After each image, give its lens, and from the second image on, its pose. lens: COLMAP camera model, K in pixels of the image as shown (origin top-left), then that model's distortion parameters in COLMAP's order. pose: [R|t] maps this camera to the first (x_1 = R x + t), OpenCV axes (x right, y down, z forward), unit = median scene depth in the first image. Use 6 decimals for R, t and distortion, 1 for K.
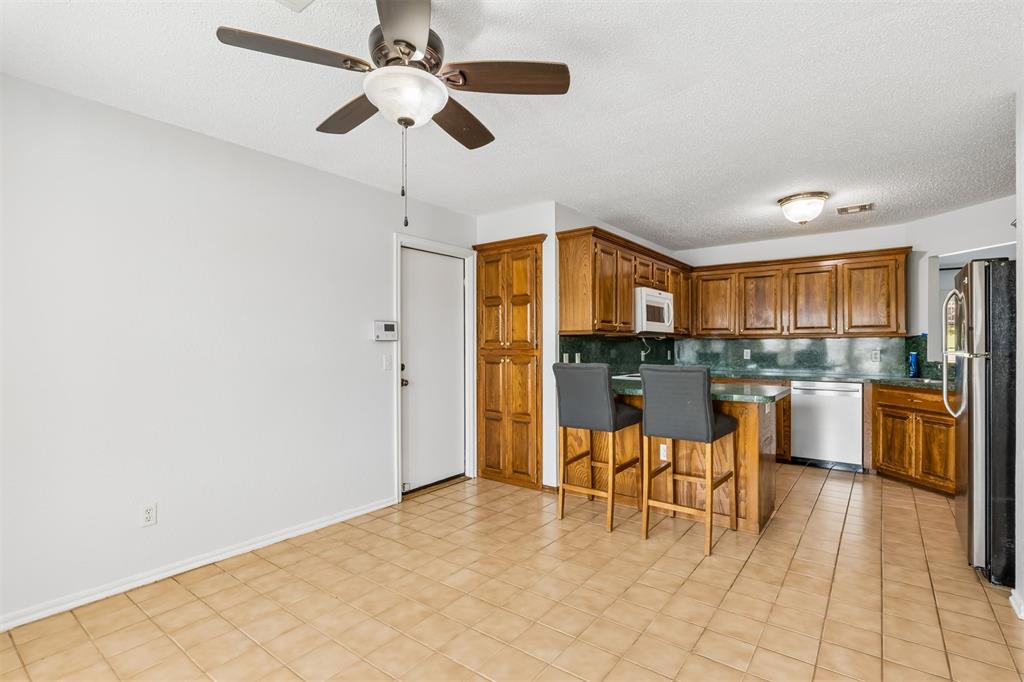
lens RADIAL K [[487.3, 0, 512.1], [0, 487.3, 342.6], [0, 0, 1]] dist [-0.000138, 0.000053]
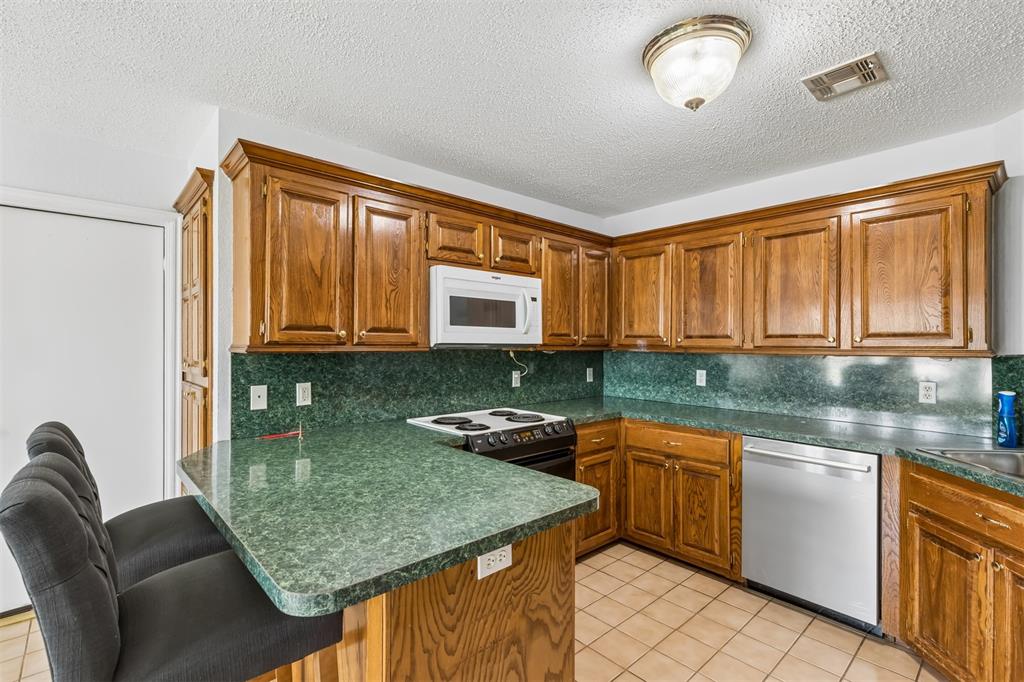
lens RADIAL K [[466.9, 0, 510.9], [0, 466.9, 341.4], [0, 0, 1]] dist [0.004348, -0.000734]
pose [[0.983115, 0.004613, -0.182930, 0.420136], [-0.004547, 0.999989, 0.000781, -0.024864], [0.182932, 0.000064, 0.983126, 0.452757]]
